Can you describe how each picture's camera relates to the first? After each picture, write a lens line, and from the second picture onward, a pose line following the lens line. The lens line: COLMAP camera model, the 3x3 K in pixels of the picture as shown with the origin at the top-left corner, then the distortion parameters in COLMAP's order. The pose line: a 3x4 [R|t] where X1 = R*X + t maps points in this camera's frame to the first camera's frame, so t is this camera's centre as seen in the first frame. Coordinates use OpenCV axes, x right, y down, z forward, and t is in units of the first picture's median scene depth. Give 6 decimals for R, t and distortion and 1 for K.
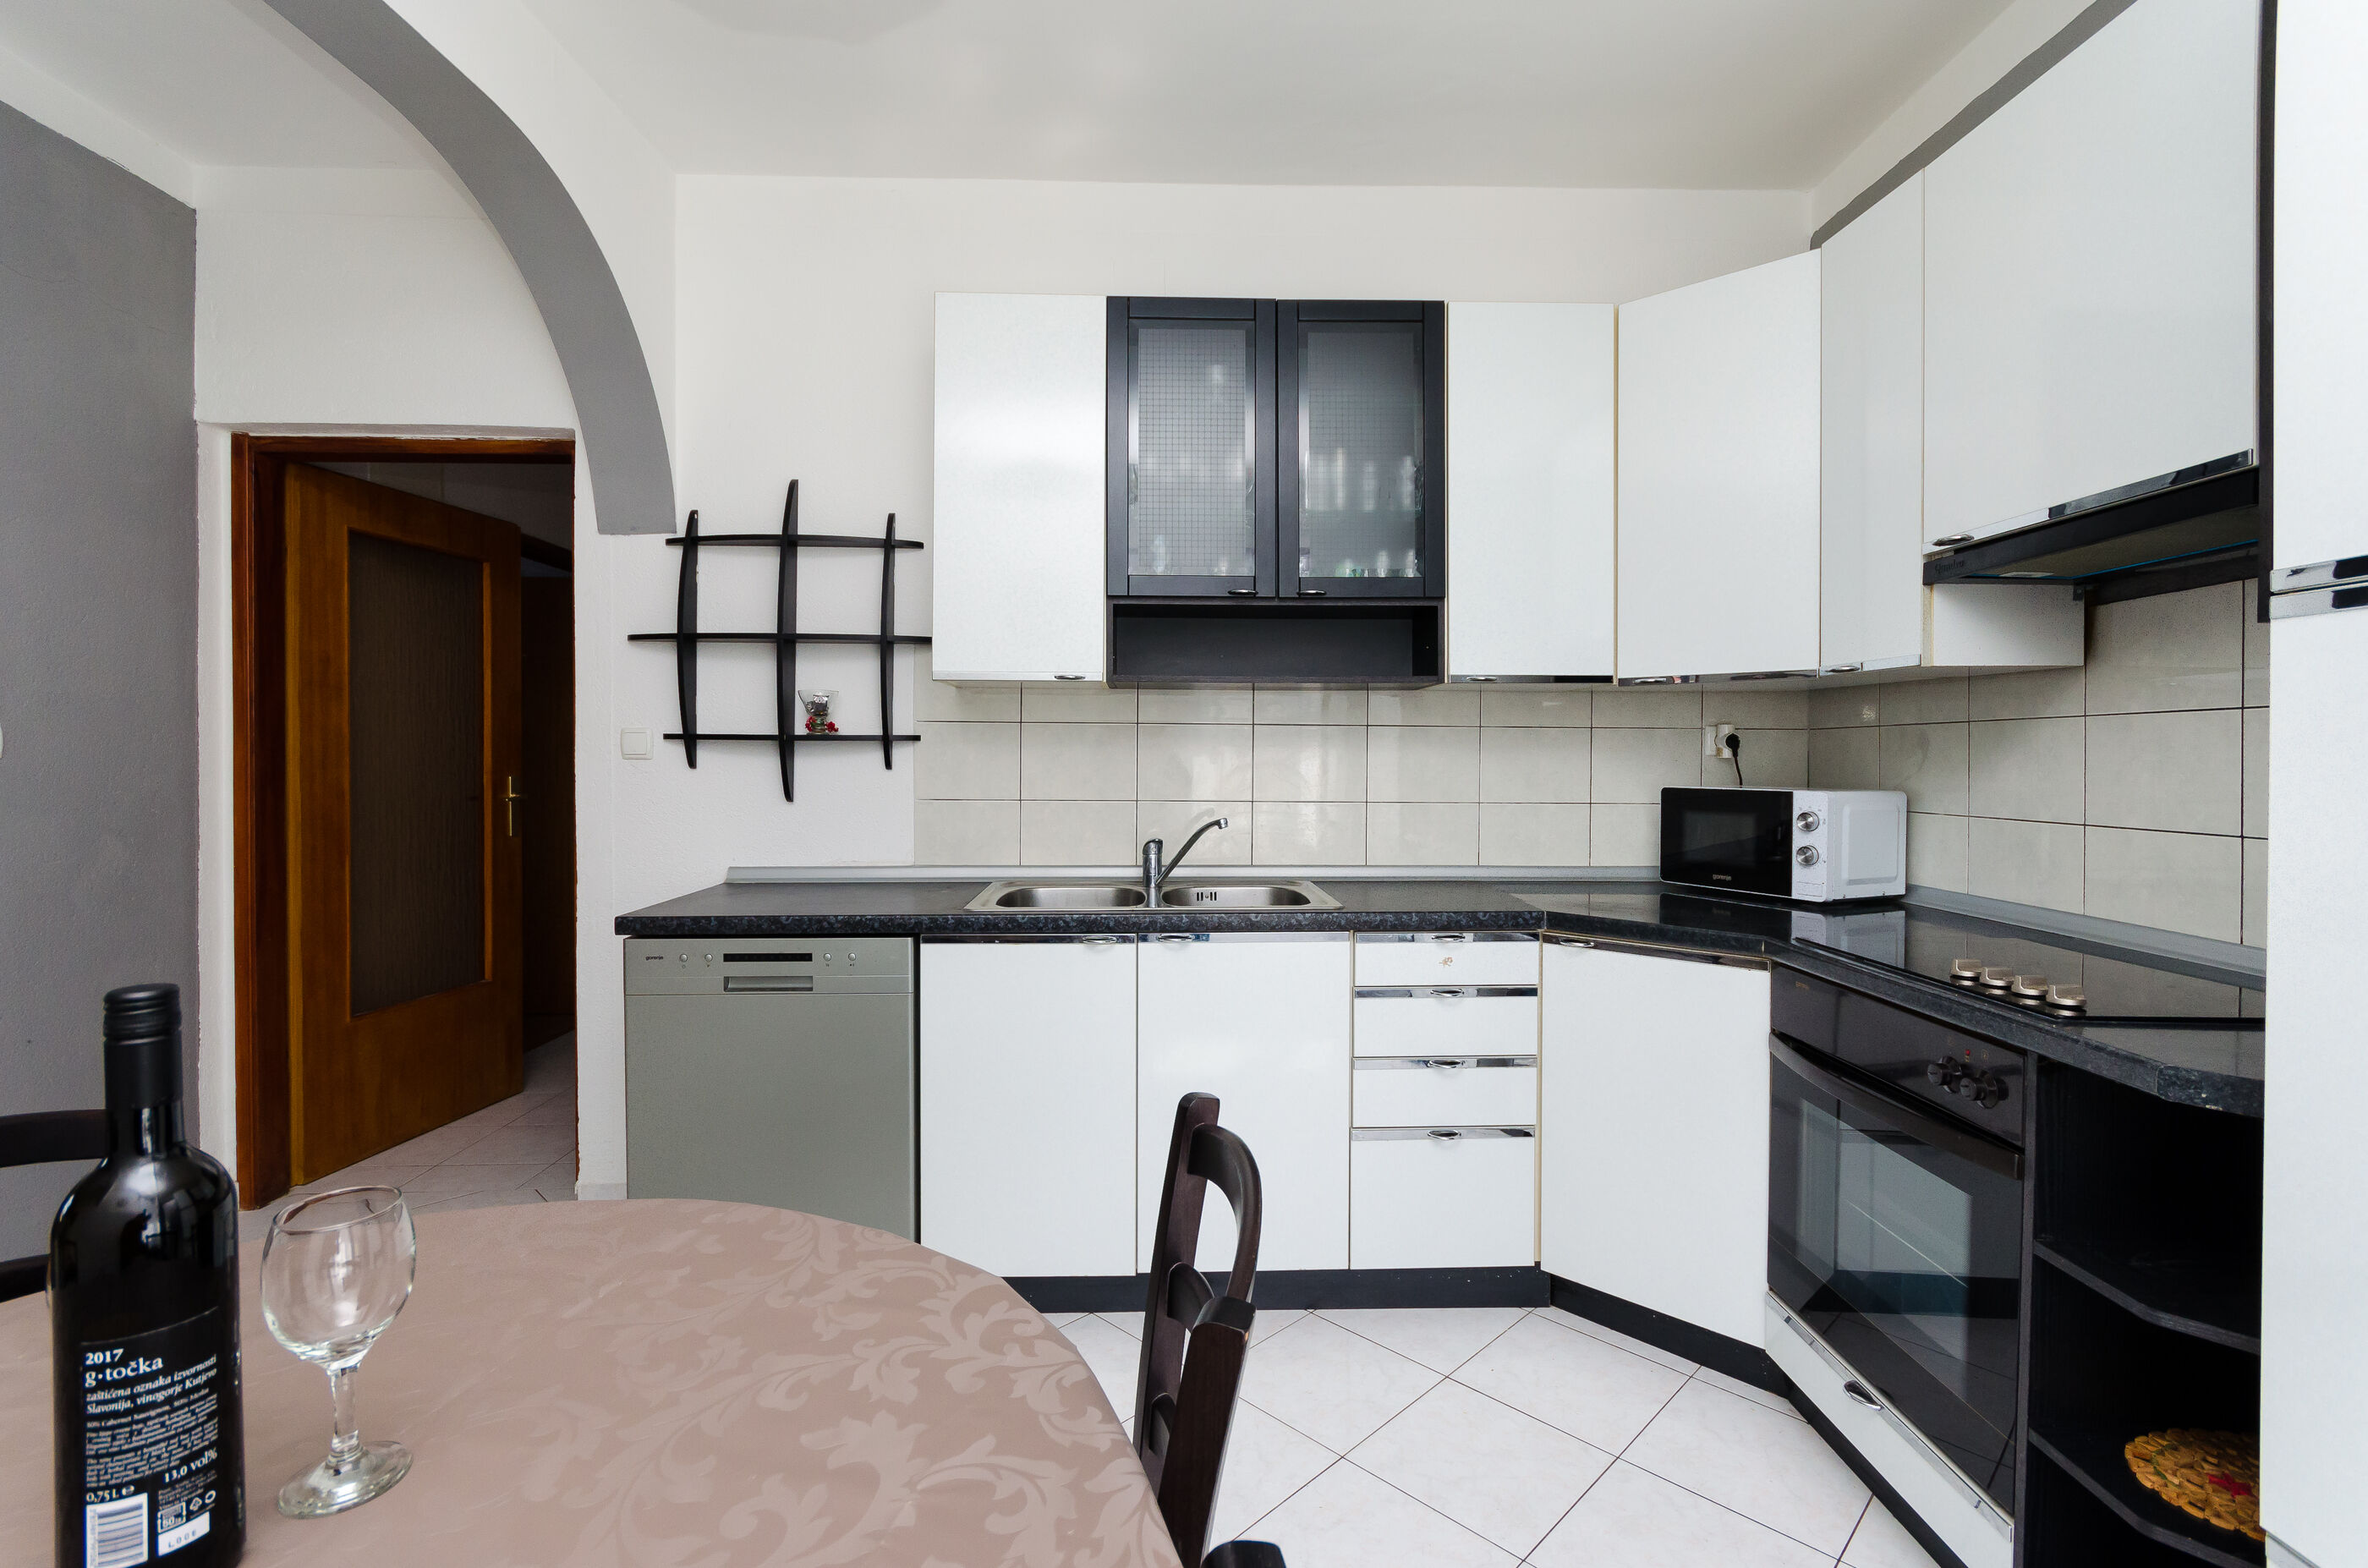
lens RADIAL K [[1066.3, 0, 1168.2], [0, 1066.3, 761.2], [0, 0, 1]] dist [0.004731, 0.001046]
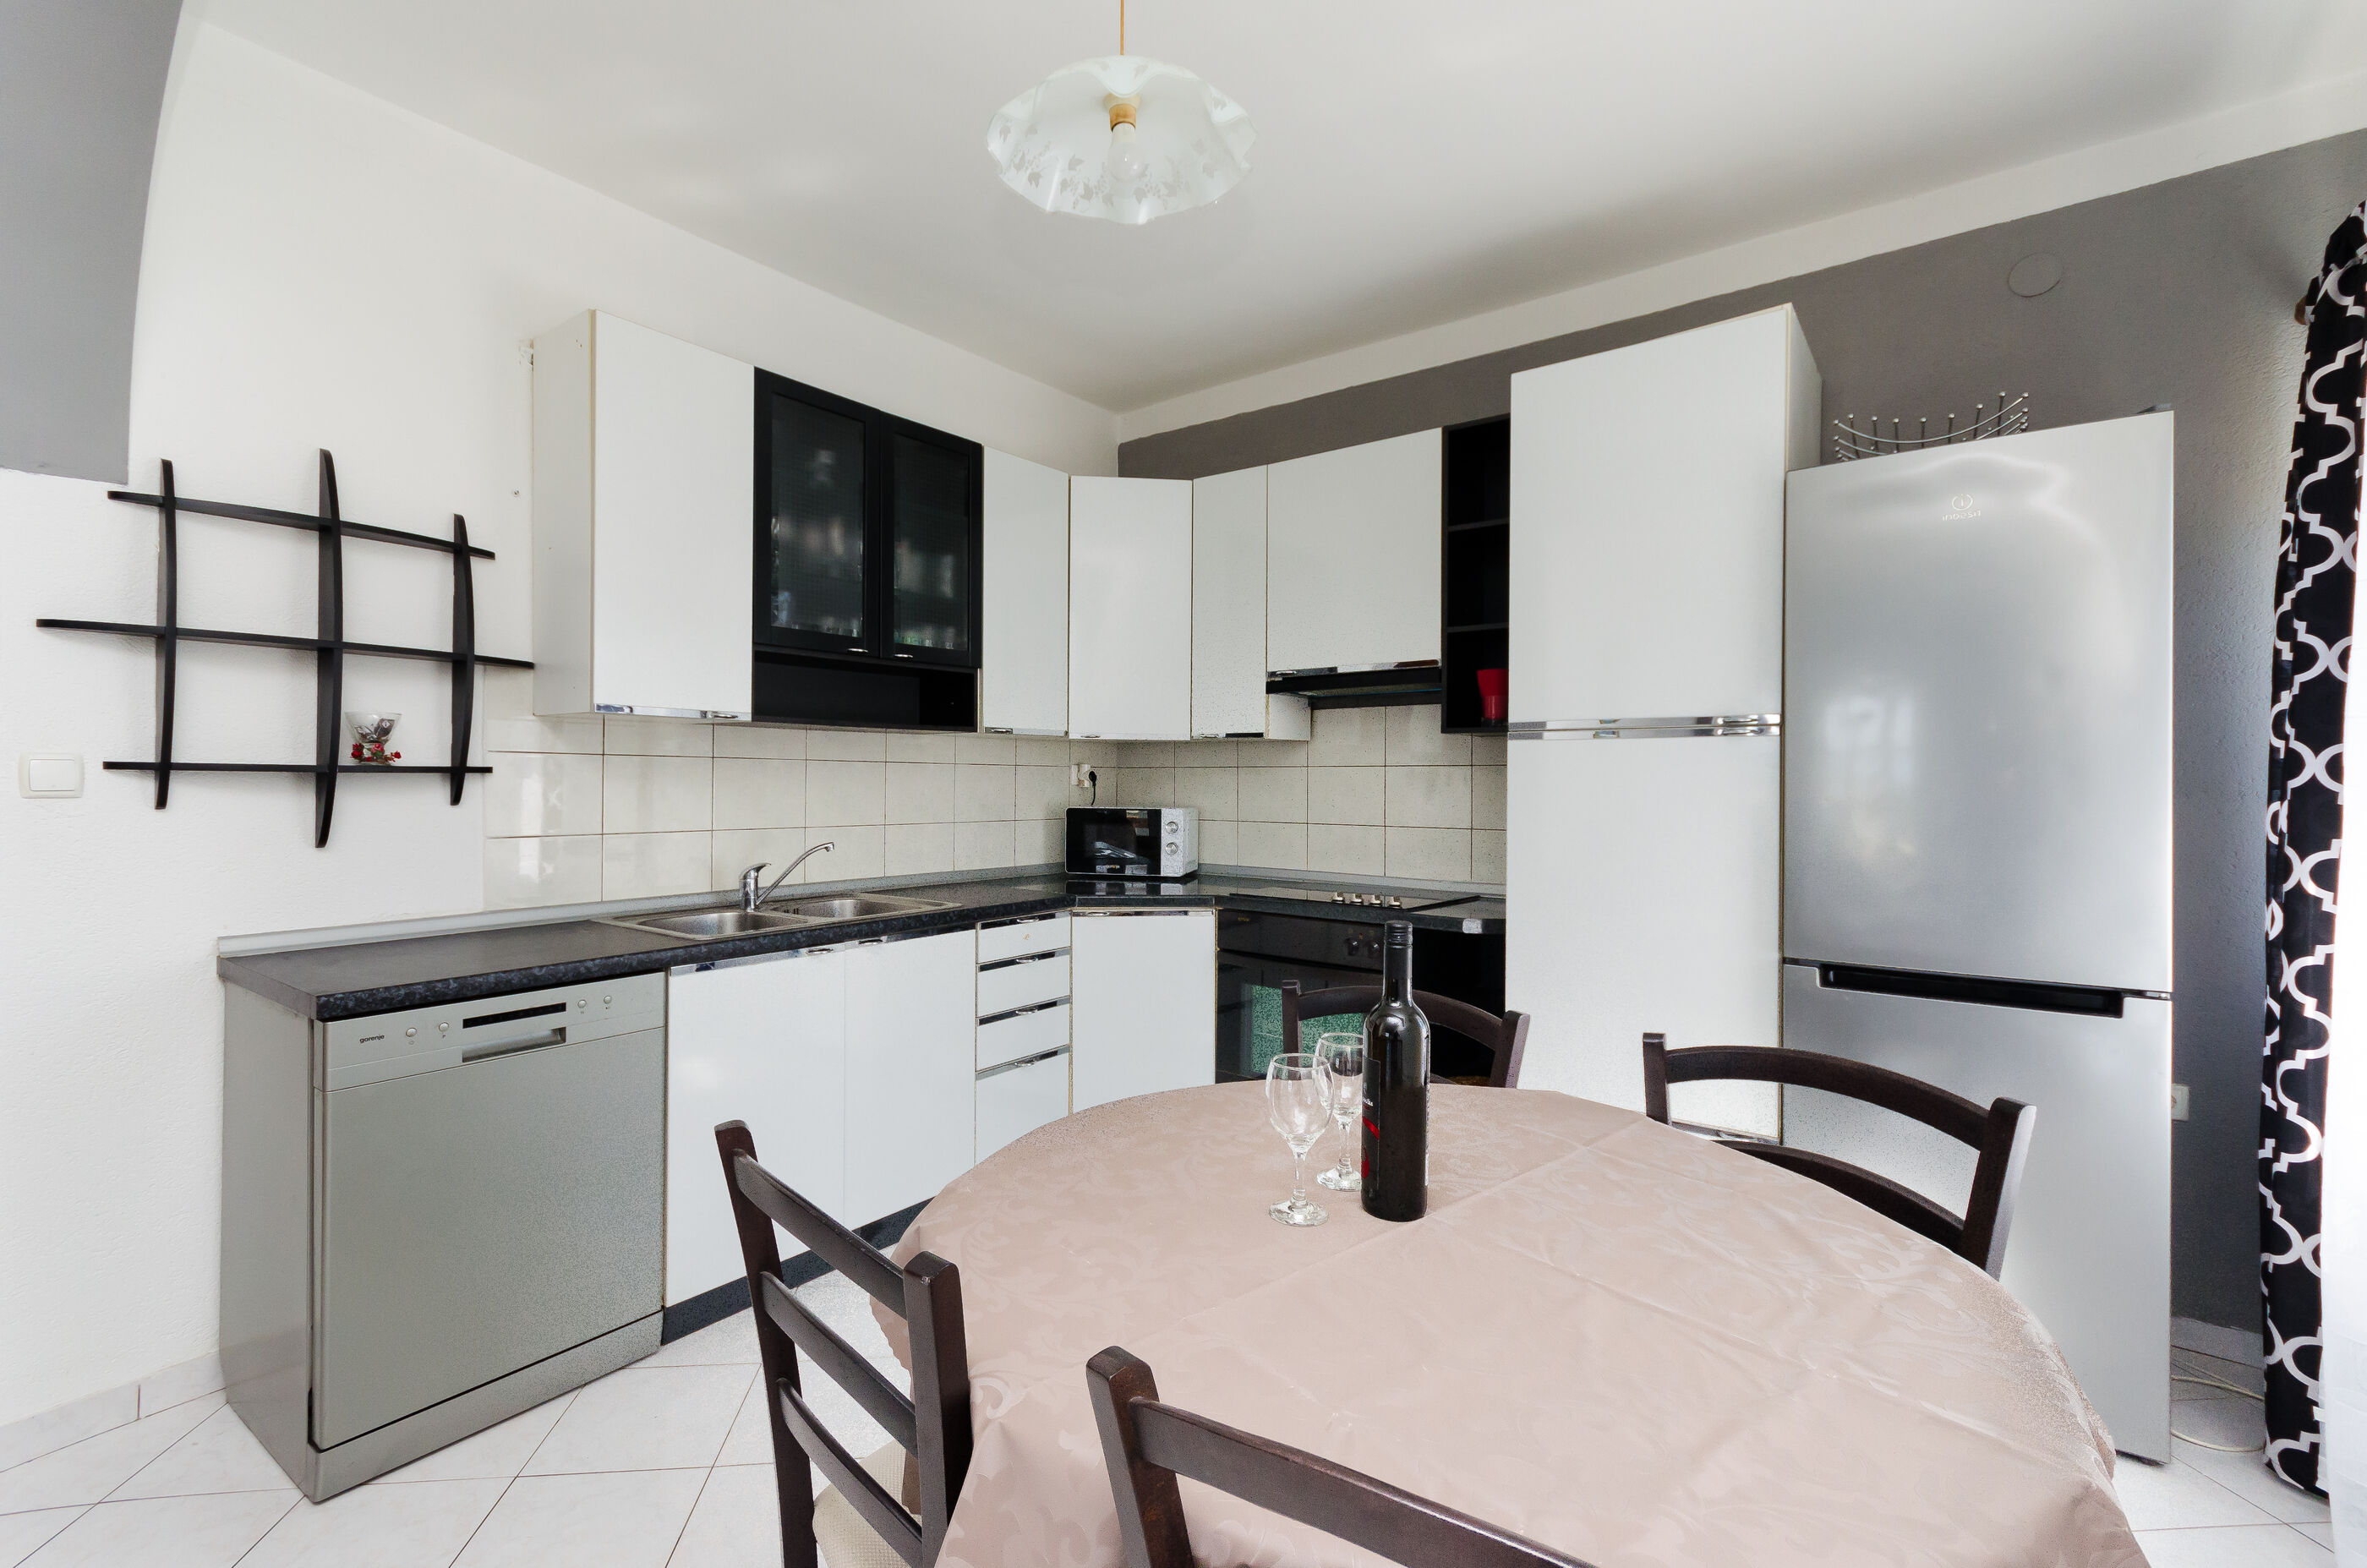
lens RADIAL K [[1065.8, 0, 1114.8], [0, 1065.8, 781.1], [0, 0, 1]] dist [0.004731, 0.001046]
pose [[0.643905, -0.000772, 0.765105, -0.609115], [0.004823, 0.999984, -0.003050, -0.007511], [-0.765091, 0.005654, 0.643898, 0.021378]]
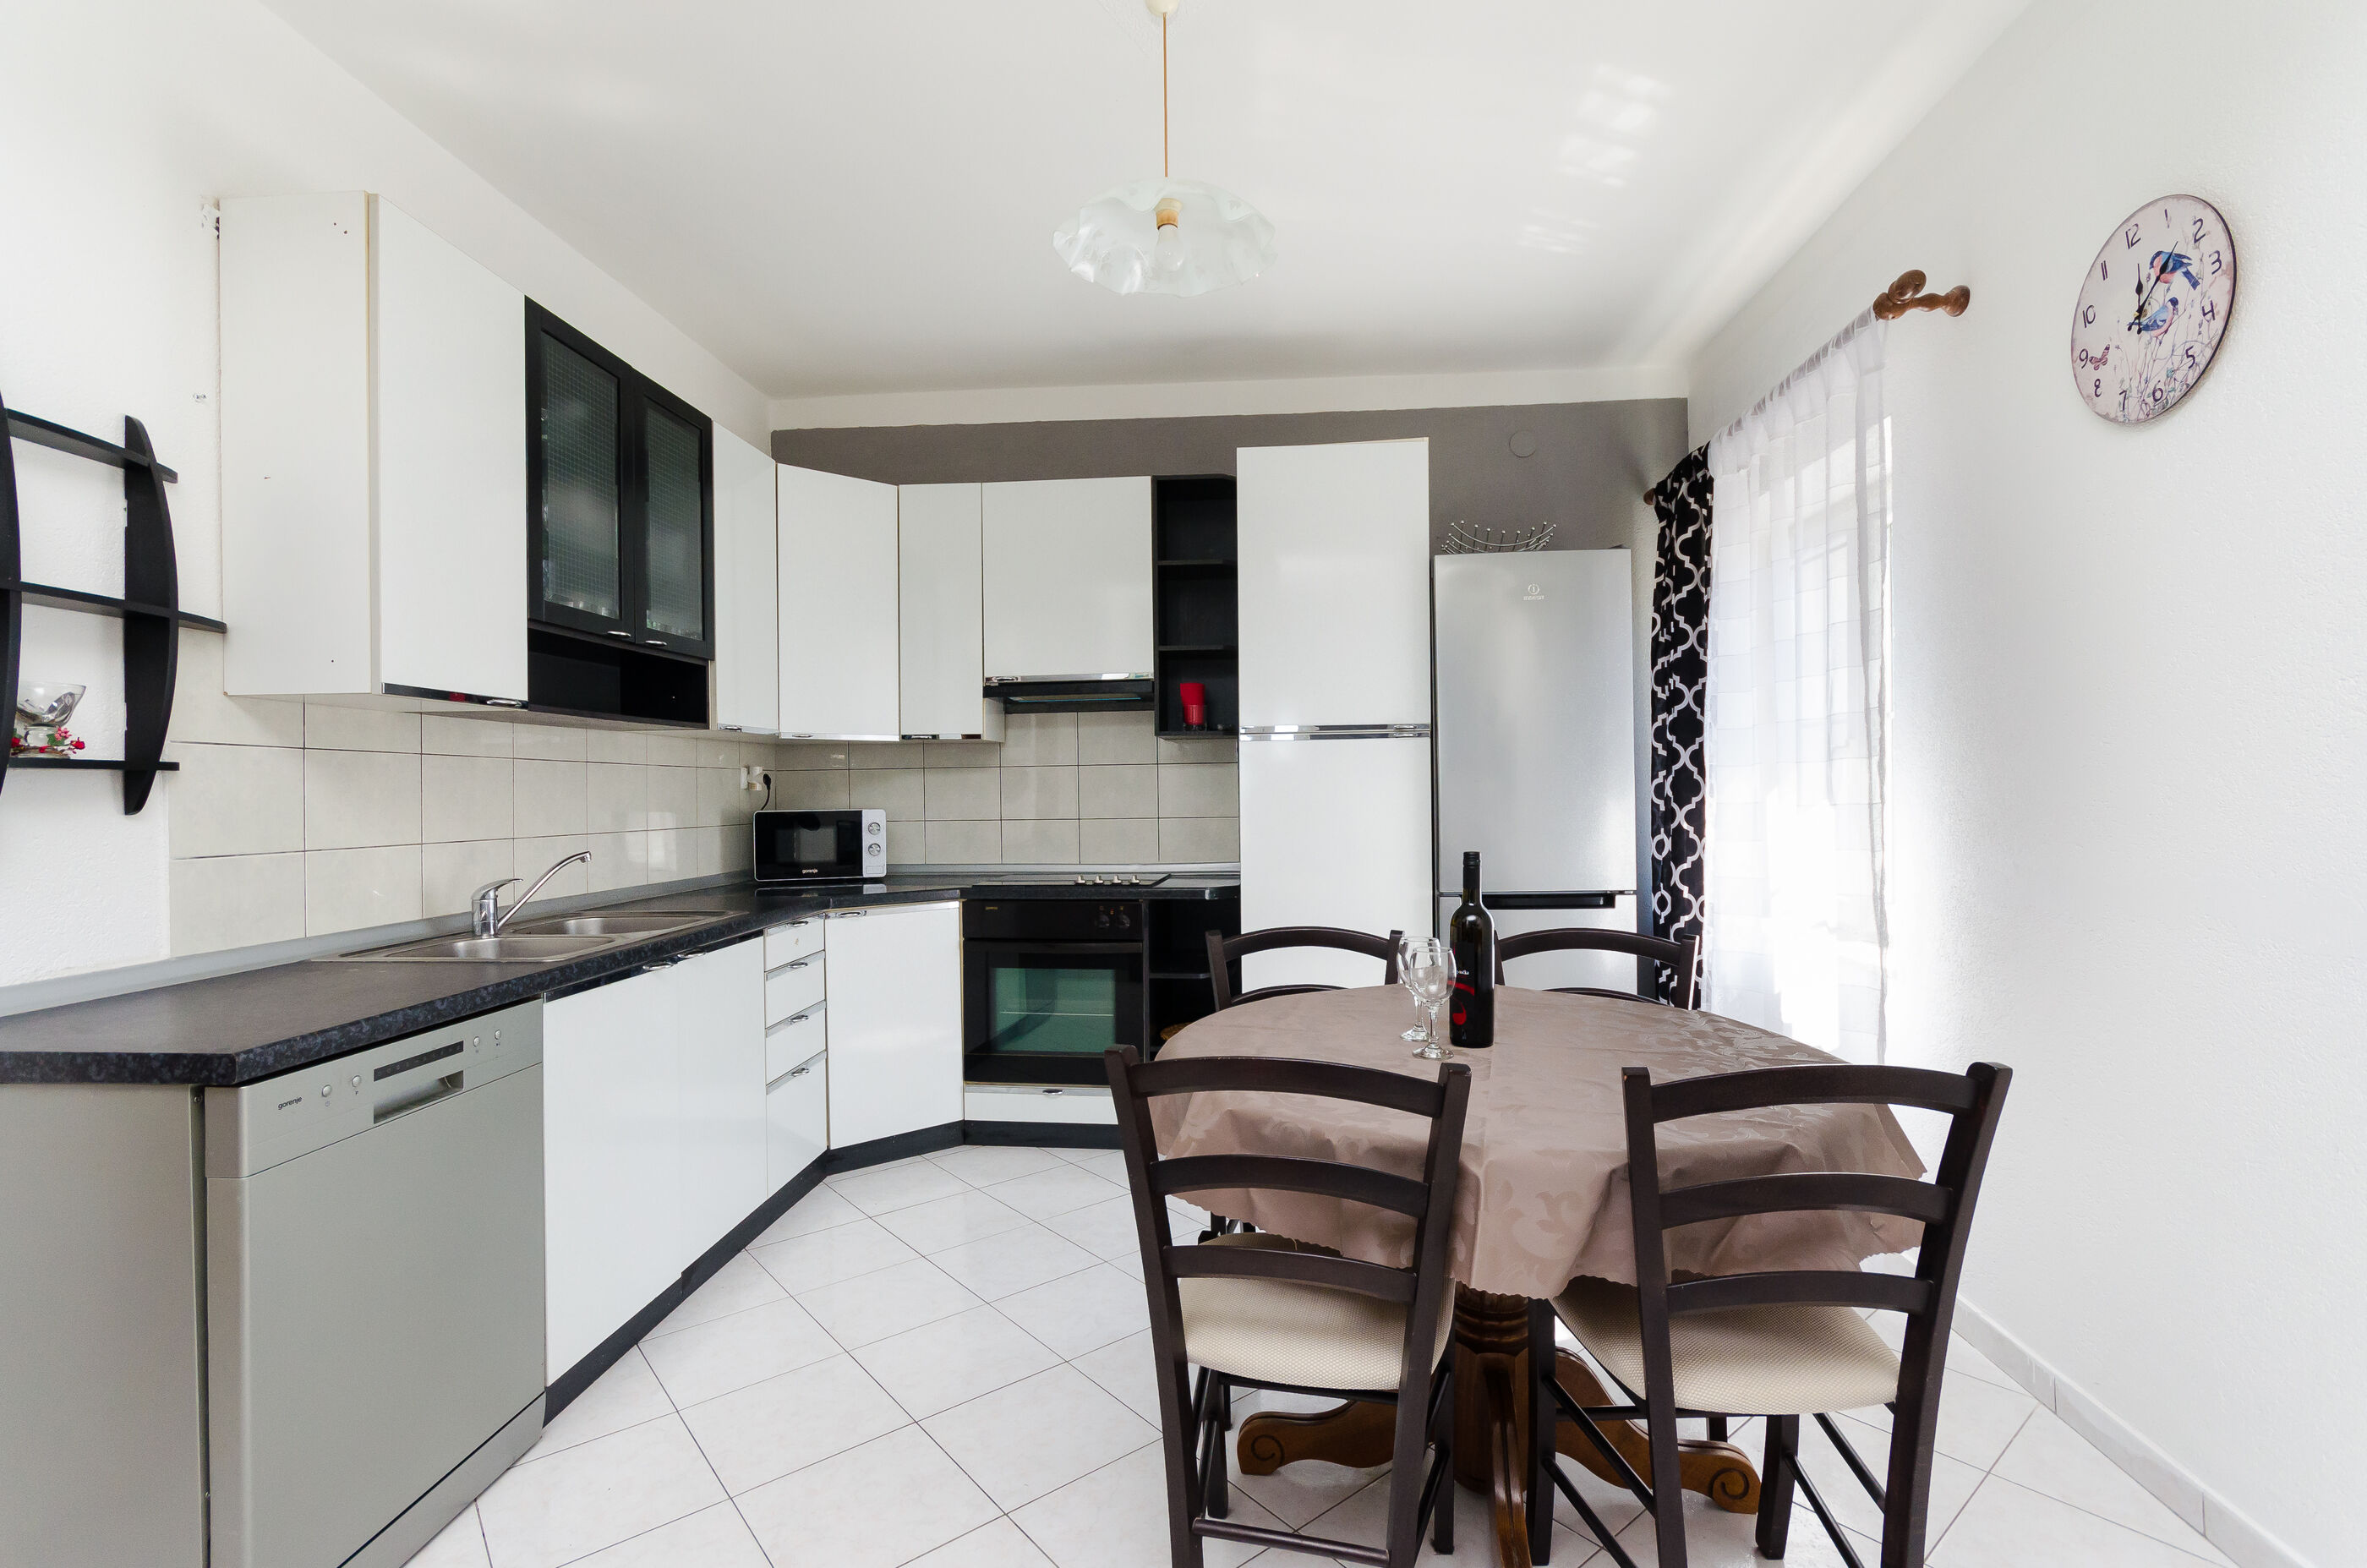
lens RADIAL K [[1098.2, 0, 1165.2], [0, 1098.2, 791.9], [0, 0, 1]] dist [-0.006686, -0.001183]
pose [[0.114449, -0.005392, 0.993414, -0.880085], [0.020321, 0.999789, 0.003086, 0.004876], [-0.993221, 0.019834, 0.114535, 0.324185]]
